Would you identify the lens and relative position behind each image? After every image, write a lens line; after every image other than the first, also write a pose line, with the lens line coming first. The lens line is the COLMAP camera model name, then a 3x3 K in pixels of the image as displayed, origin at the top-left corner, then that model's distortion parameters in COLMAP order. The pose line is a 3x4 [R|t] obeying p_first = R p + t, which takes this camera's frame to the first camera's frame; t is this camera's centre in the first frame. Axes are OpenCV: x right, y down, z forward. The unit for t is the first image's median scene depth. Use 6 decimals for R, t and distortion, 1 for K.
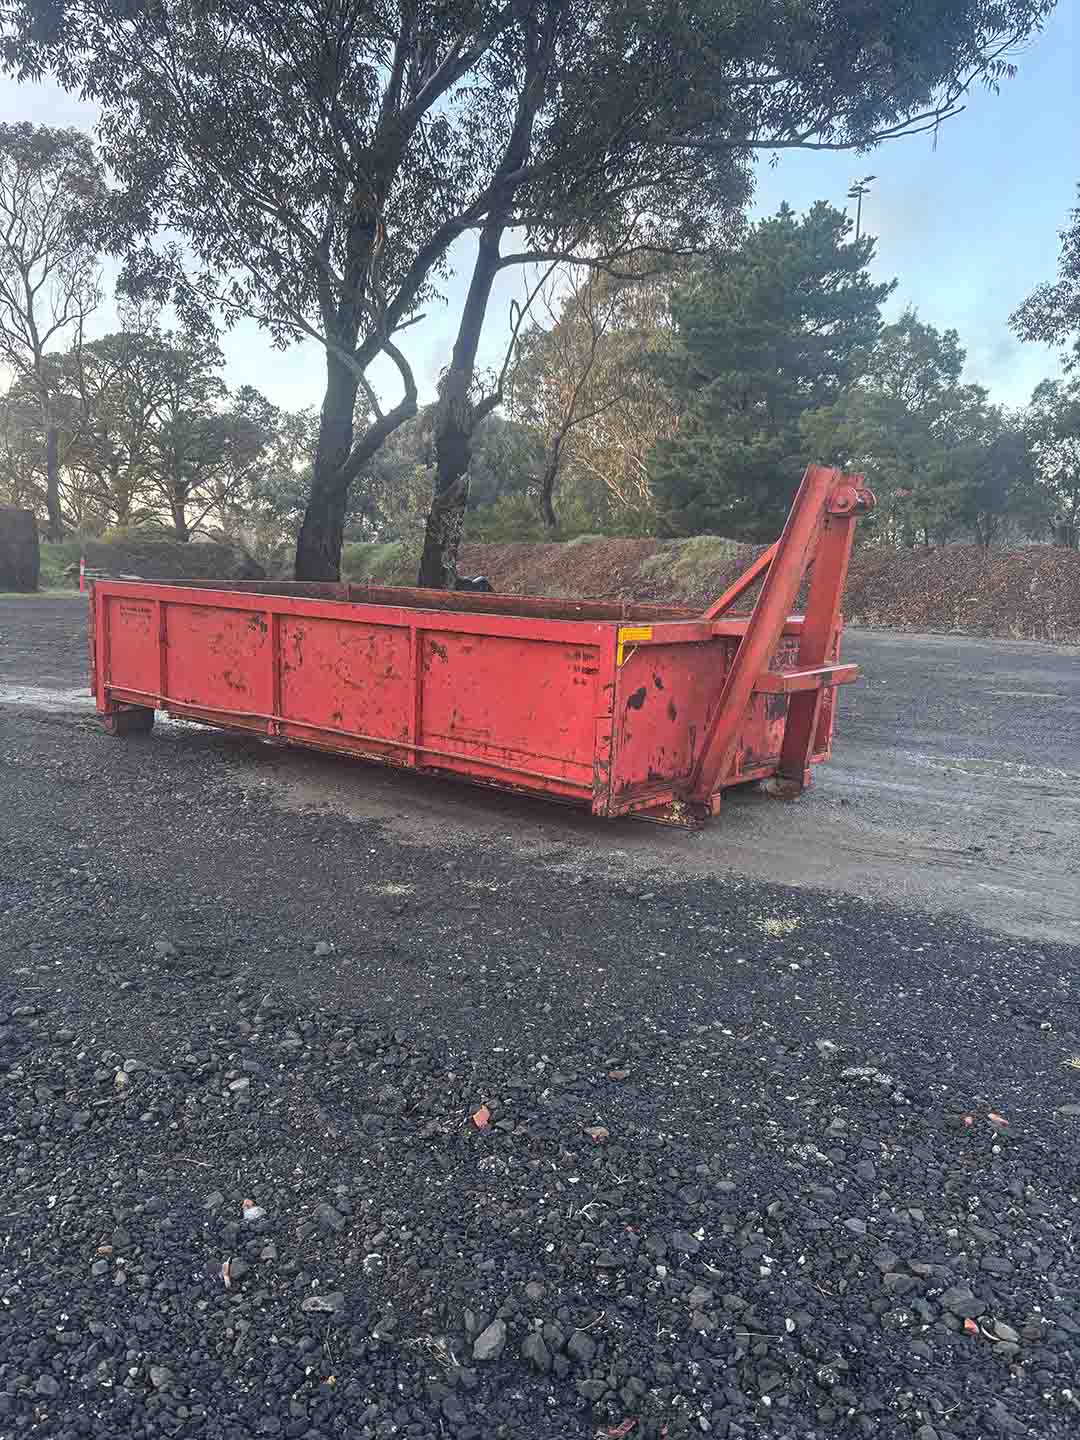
lens RADIAL K [[1065.2, 0, 535.1], [0, 1065.2, 723.3], [0, 0, 1]] dist [0.022409, -0.023464]
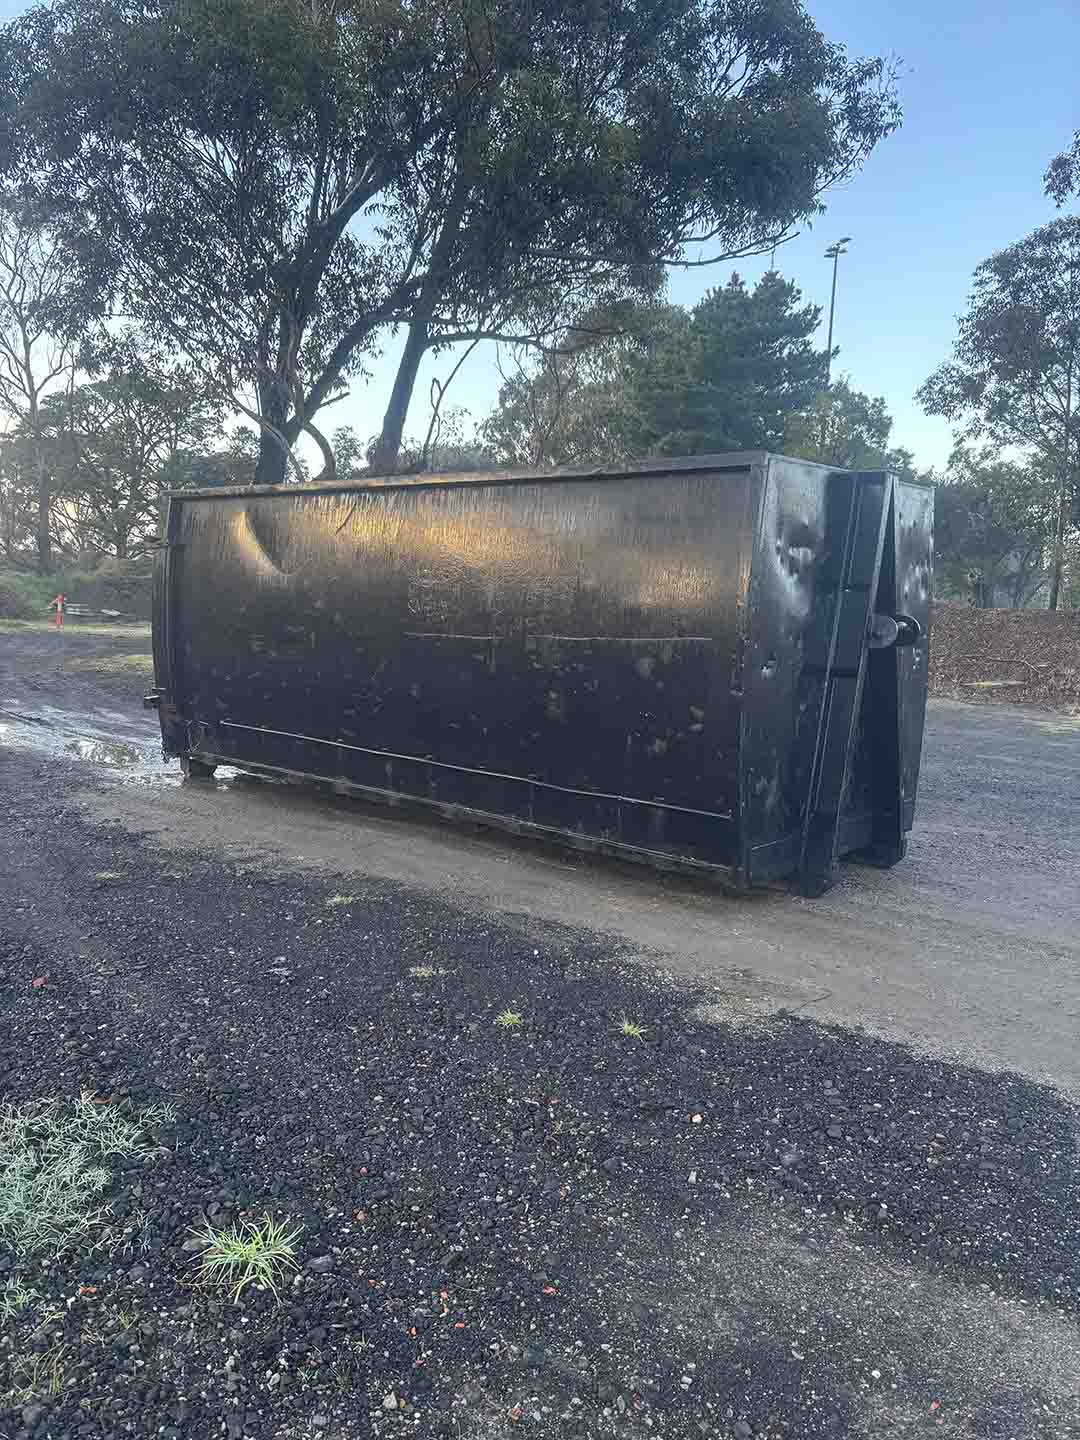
lens RADIAL K [[1065.2, 0, 531.5], [0, 1065.2, 726.3], [0, 0, 1]] dist [0.022409, -0.023464]
pose [[0.999754, 0.020249, -0.009084, 0.062372], [-0.020499, 0.999388, -0.028351, -0.002694], [0.008505, 0.028530, 0.999557, -0.064891]]
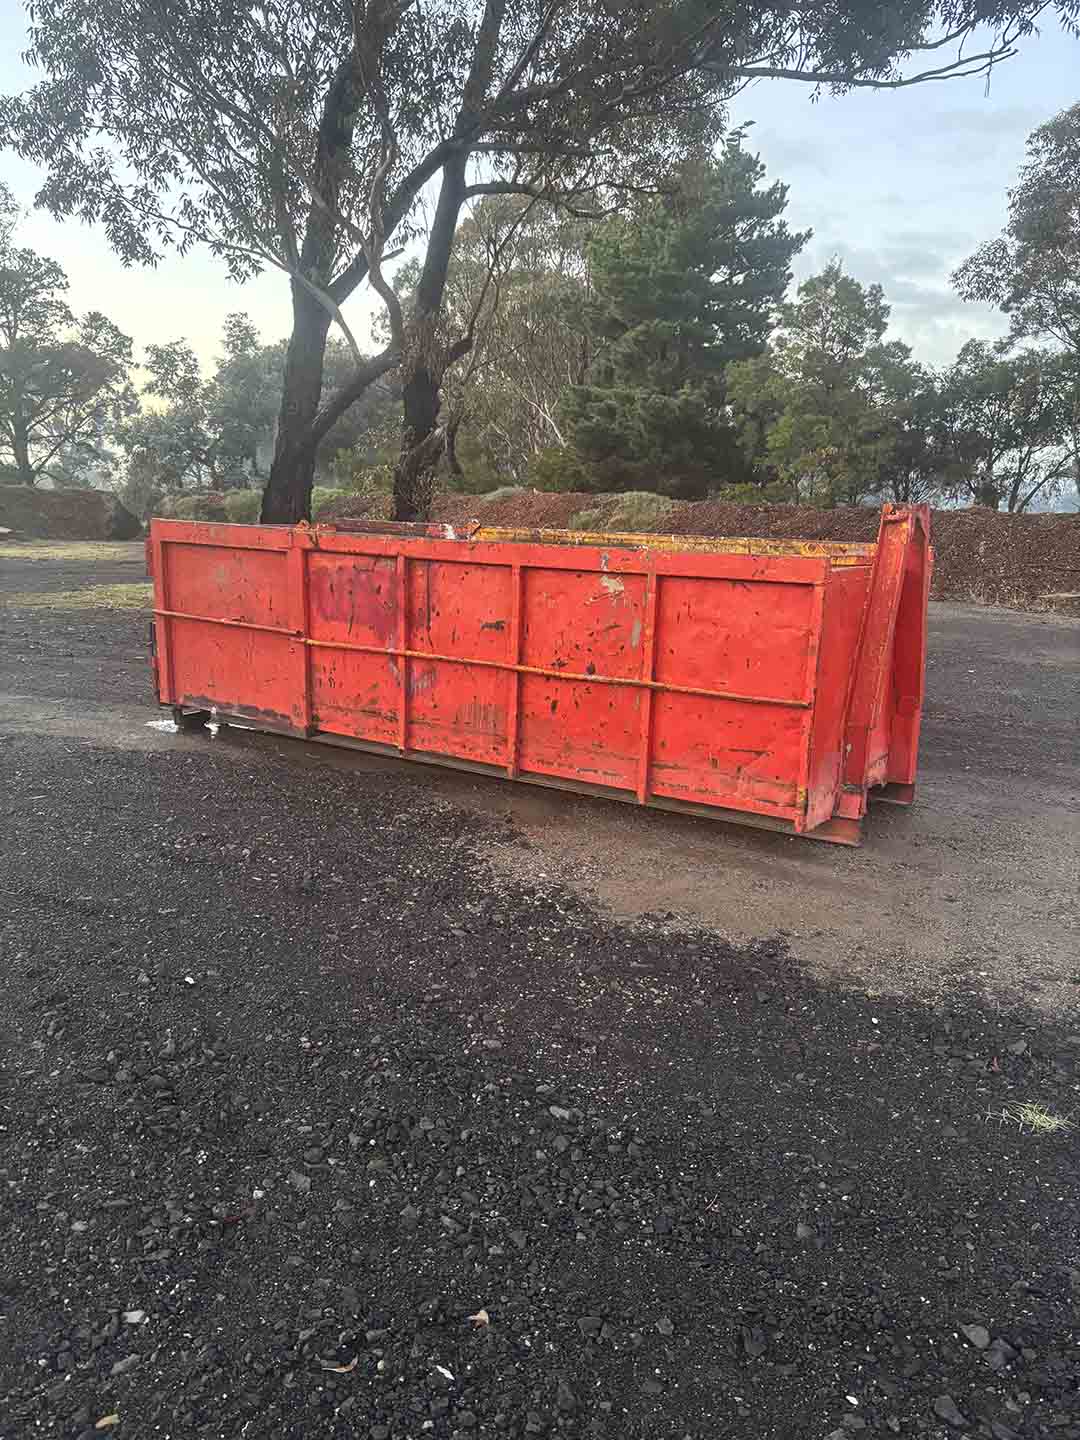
lens RADIAL K [[1065.2, 0, 548.0], [0, 1065.2, 721.9], [0, 0, 1]] dist [0.022409, -0.023464]
pose [[0.988554, -0.020918, 0.149411, -0.073618], [0.013355, 0.998586, 0.051447, -0.019245], [-0.150276, -0.048863, 0.987436, 0.049194]]
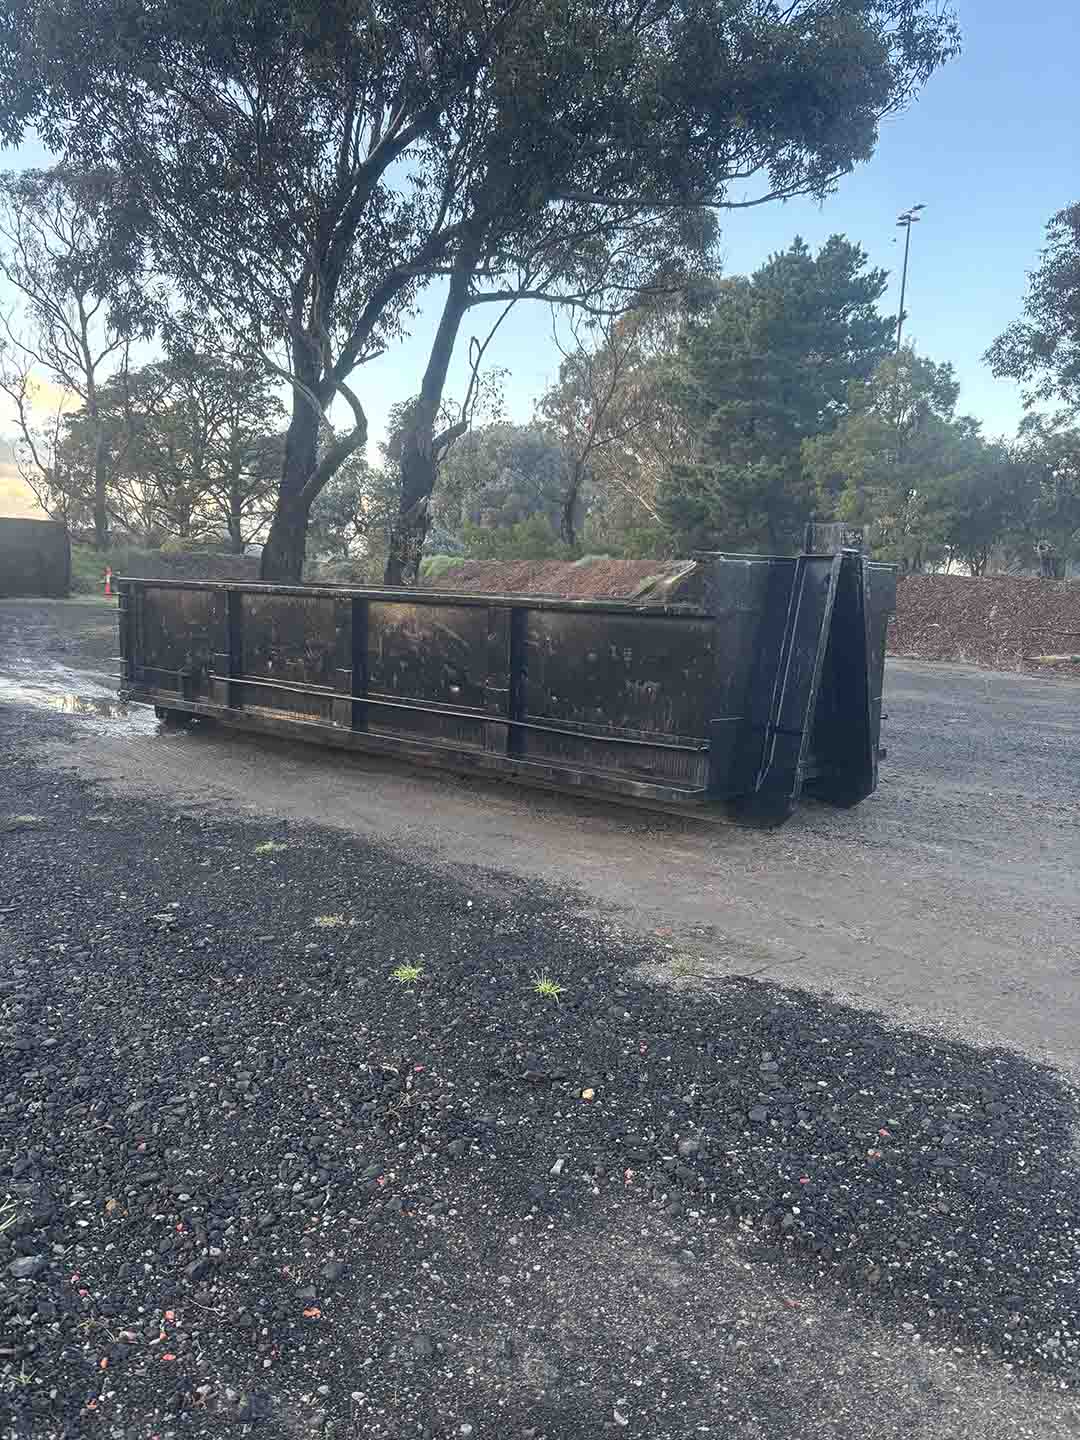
lens RADIAL K [[1065.2, 0, 546.0], [0, 1065.2, 726.1], [0, 0, 1]] dist [0.022409, -0.023464]
pose [[0.997967, 0.028949, -0.056784, 0.079704], [-0.029720, 0.999477, -0.012778, 0.005062], [0.056384, 0.014440, 0.998305, -0.042502]]
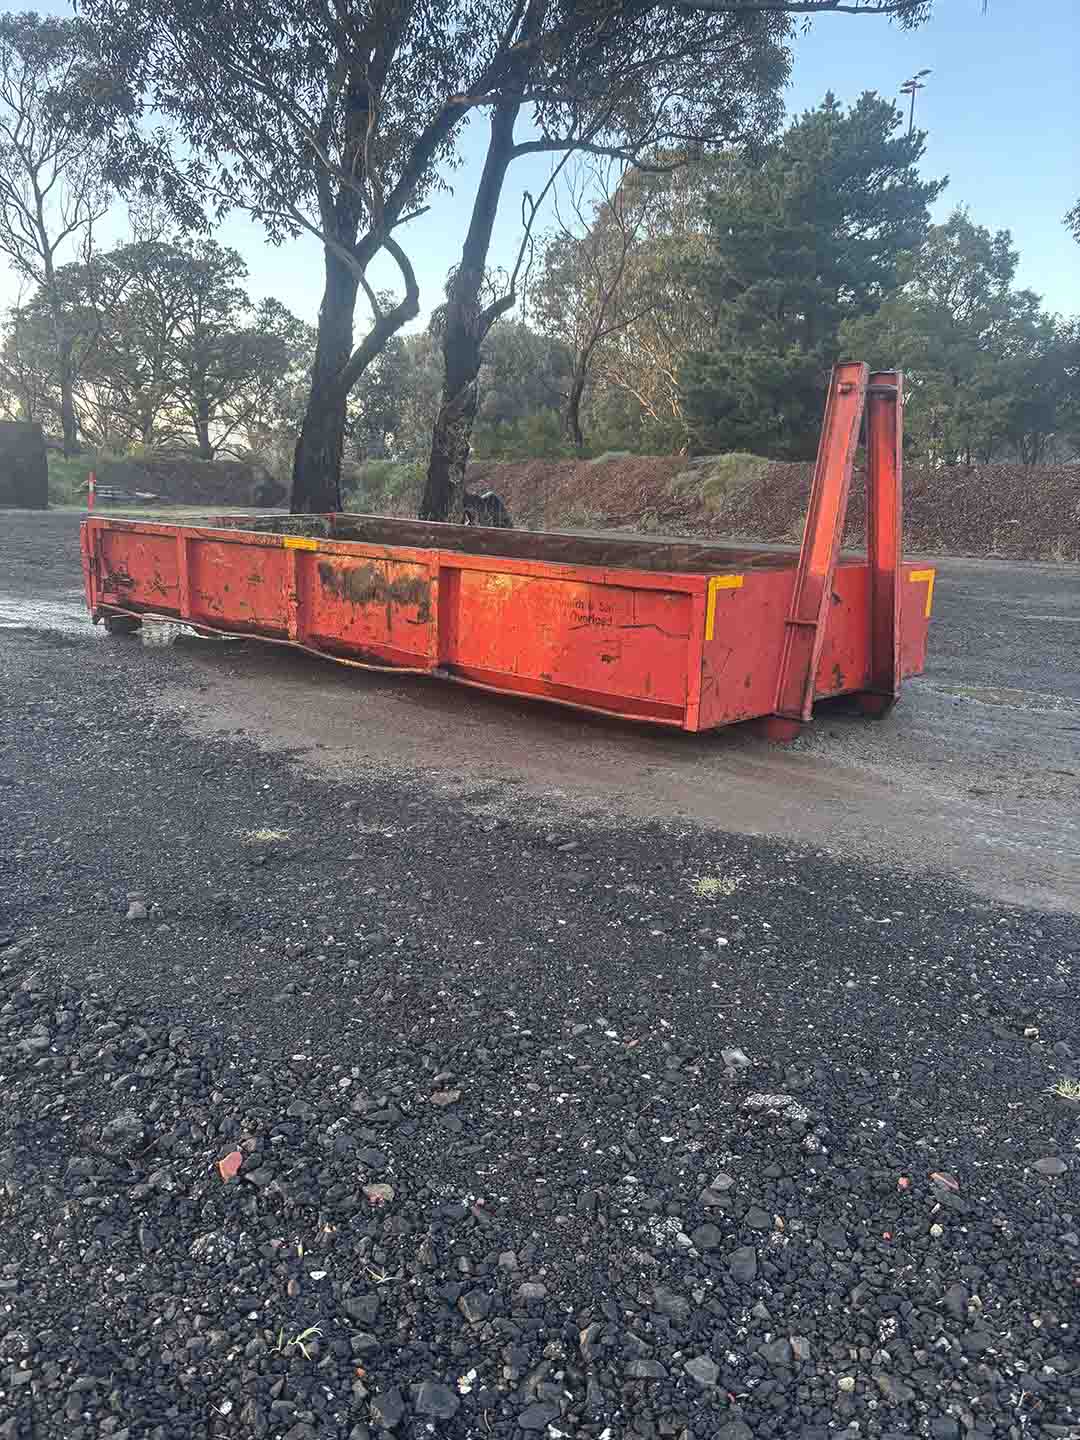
lens RADIAL K [[1065.2, 0, 538.6], [0, 1065.2, 727.2], [0, 0, 1]] dist [0.022409, -0.023464]
pose [[0.999544, 0.011126, -0.028064, 0.013884], [-0.009054, 0.997298, 0.072903, 0.001194], [0.028799, -0.072616, 0.996944, 0.023362]]
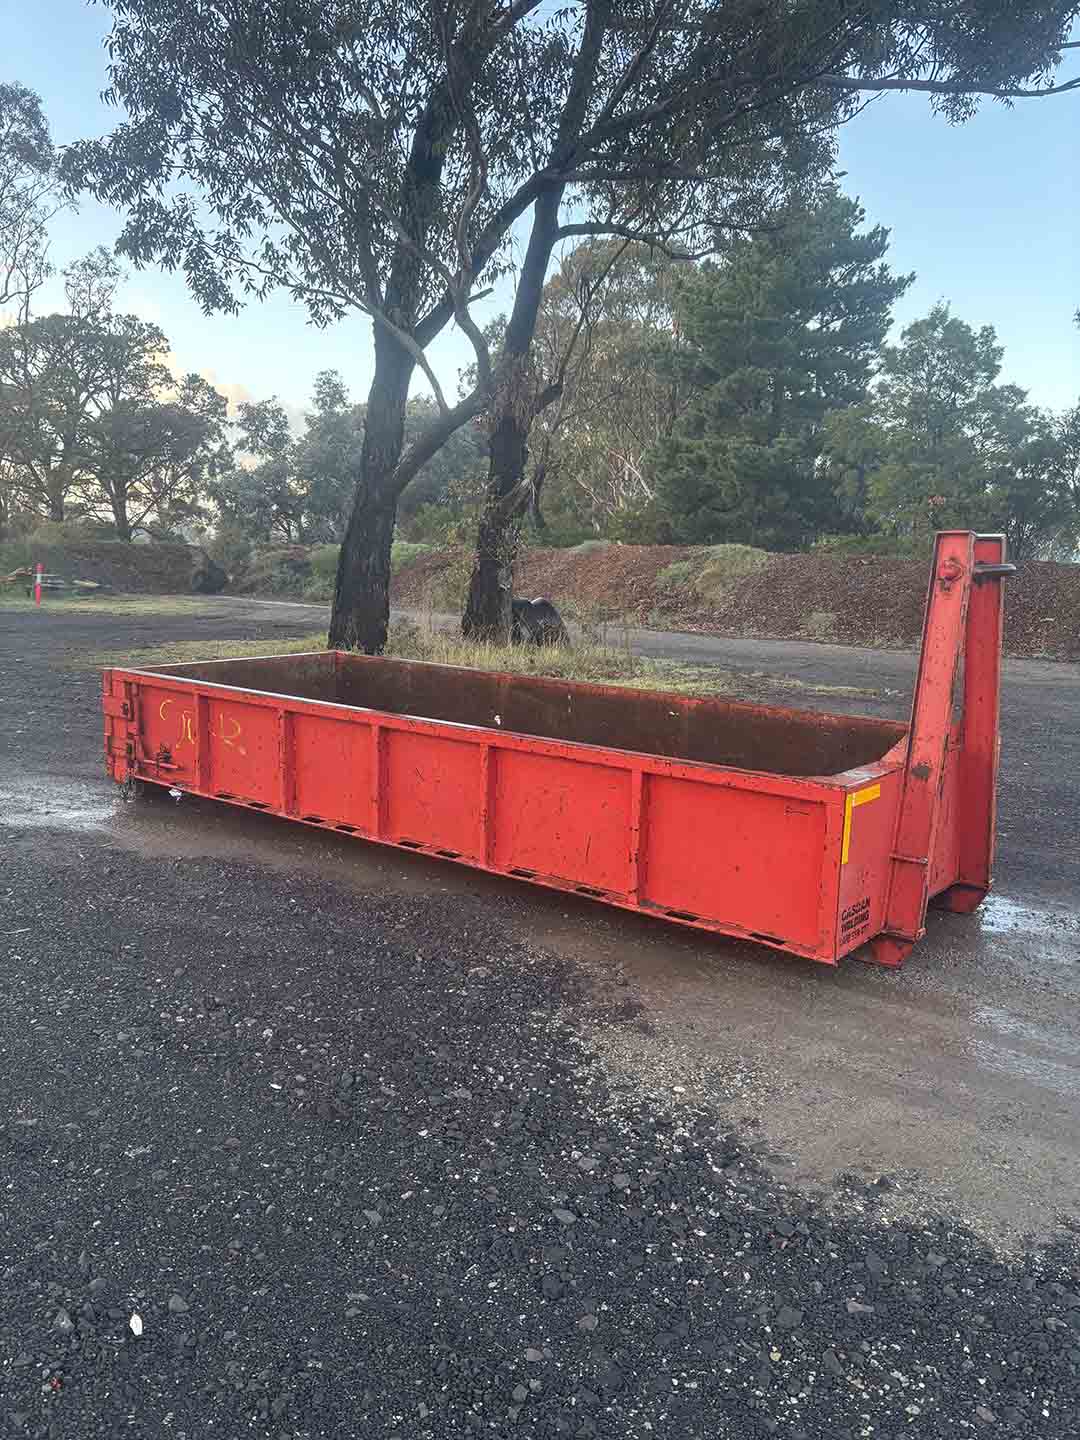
lens RADIAL K [[1065.2, 0, 532.5], [0, 1065.2, 720.9], [0, 0, 1]] dist [0.022409, -0.023464]
pose [[0.998051, -0.002207, 0.062368, -0.073164], [0.002103, 0.999996, 0.001723, -0.026452], [-0.062371, -0.001588, 0.998052, 0.094879]]
